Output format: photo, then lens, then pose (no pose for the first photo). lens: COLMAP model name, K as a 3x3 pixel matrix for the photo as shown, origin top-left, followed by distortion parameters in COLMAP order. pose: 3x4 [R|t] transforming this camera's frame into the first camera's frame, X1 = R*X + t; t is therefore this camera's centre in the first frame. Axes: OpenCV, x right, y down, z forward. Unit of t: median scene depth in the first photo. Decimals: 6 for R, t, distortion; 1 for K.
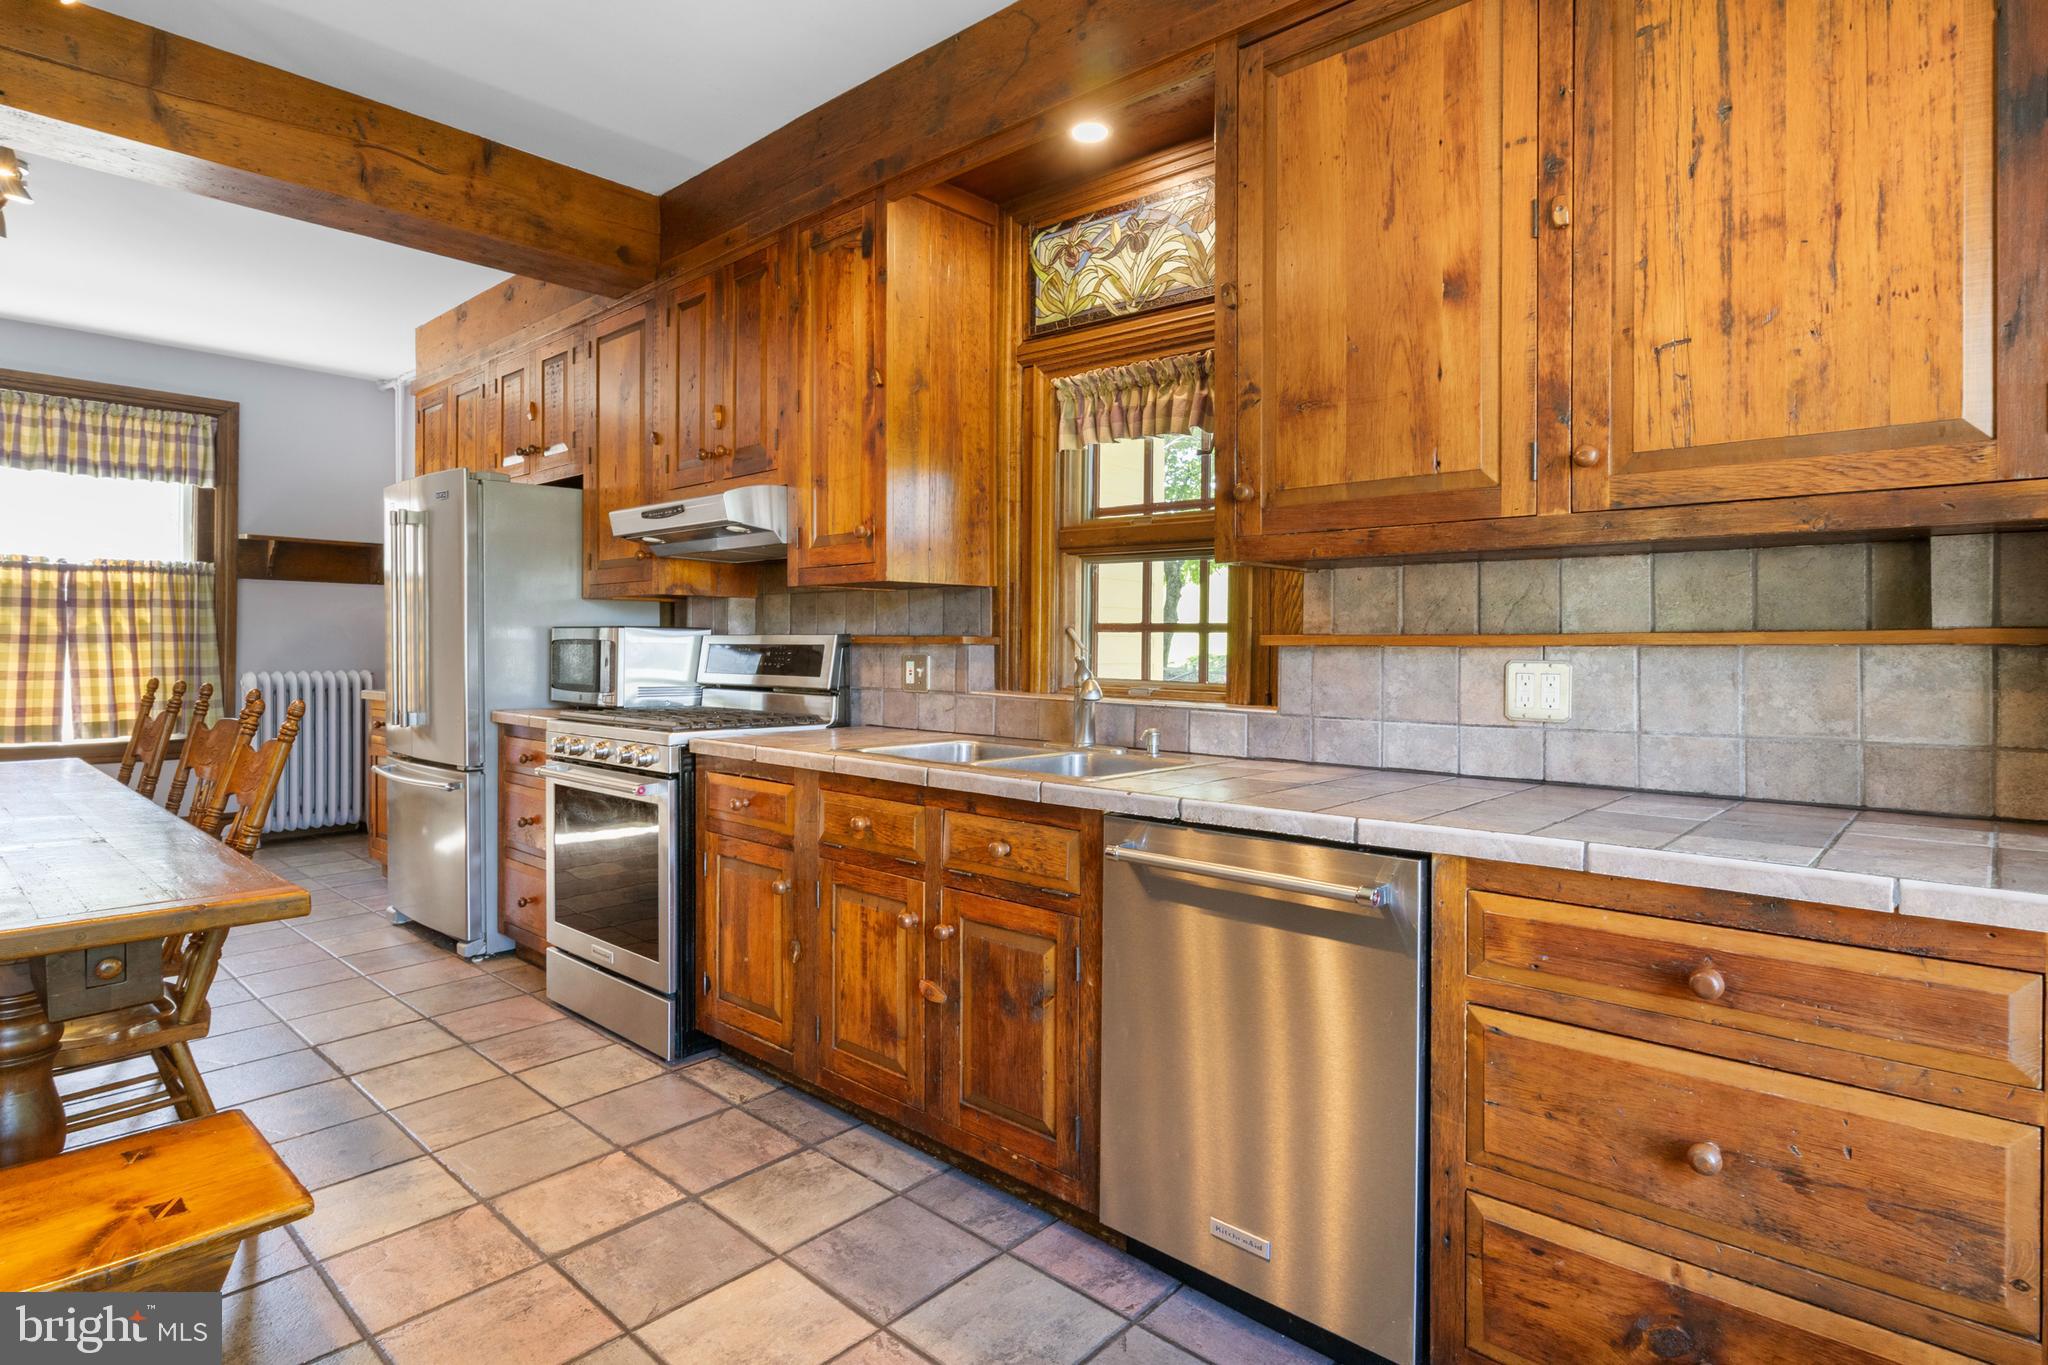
lens RADIAL K [[1056.0, 0, 1031.9], [0, 1056.0, 648.6], [0, 0, 1]] dist [-0.003728, -0.001093]
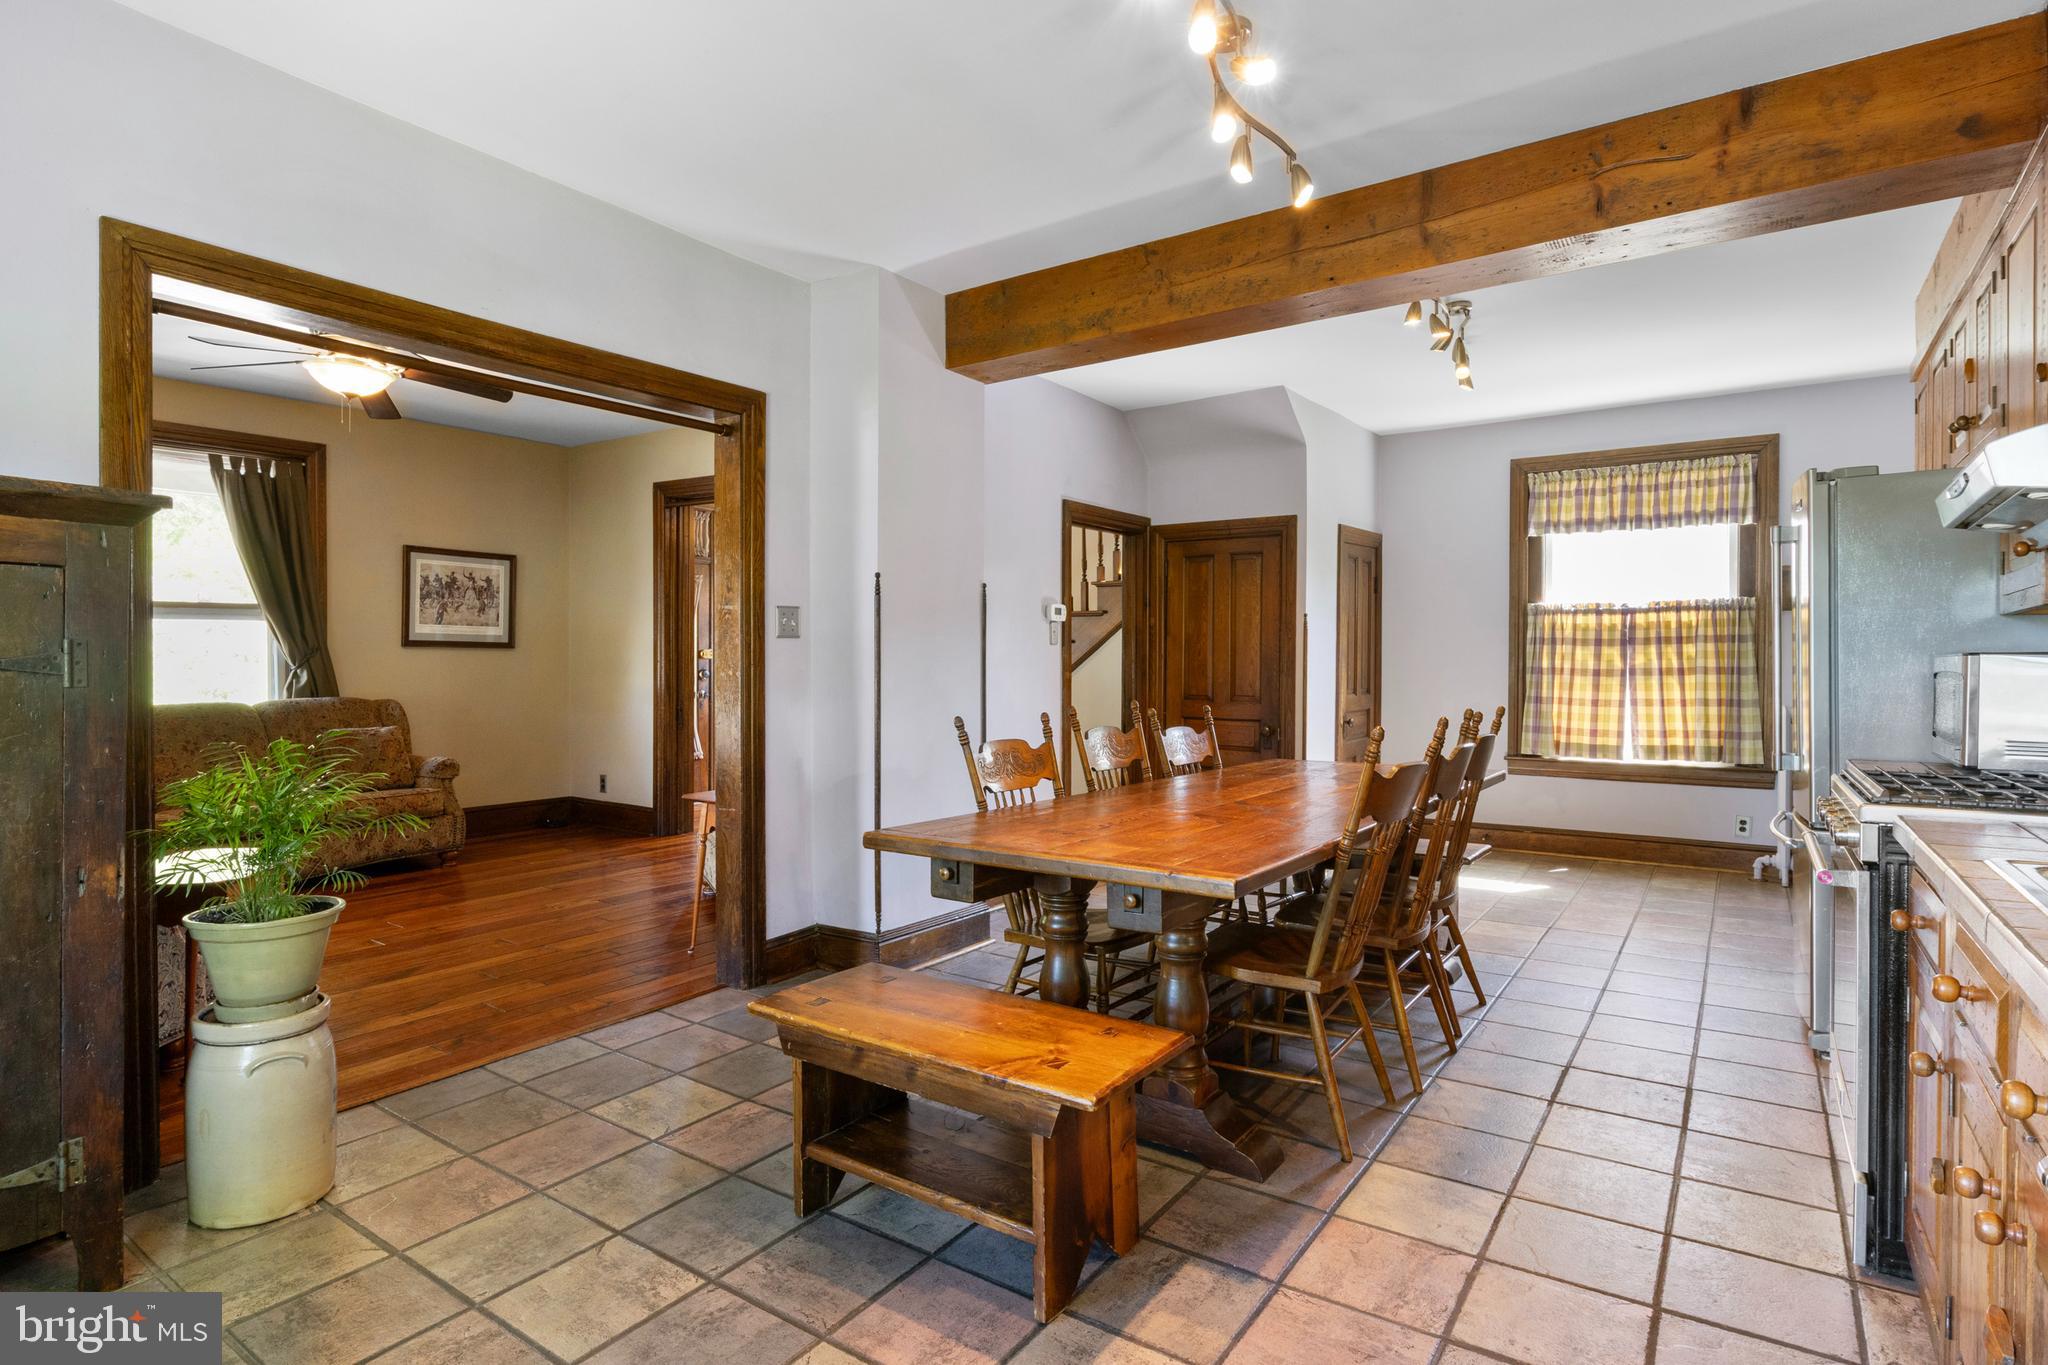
lens RADIAL K [[1056.0, 0, 1023.1], [0, 1056.0, 675.3], [0, 0, 1]] dist [-0.003728, -0.001093]
pose [[0.126212, -0.000035, -0.992003, 0.153881], [-0.005523, 0.999984, -0.000738, -0.001503], [0.991988, 0.005572, 0.126209, 0.186910]]
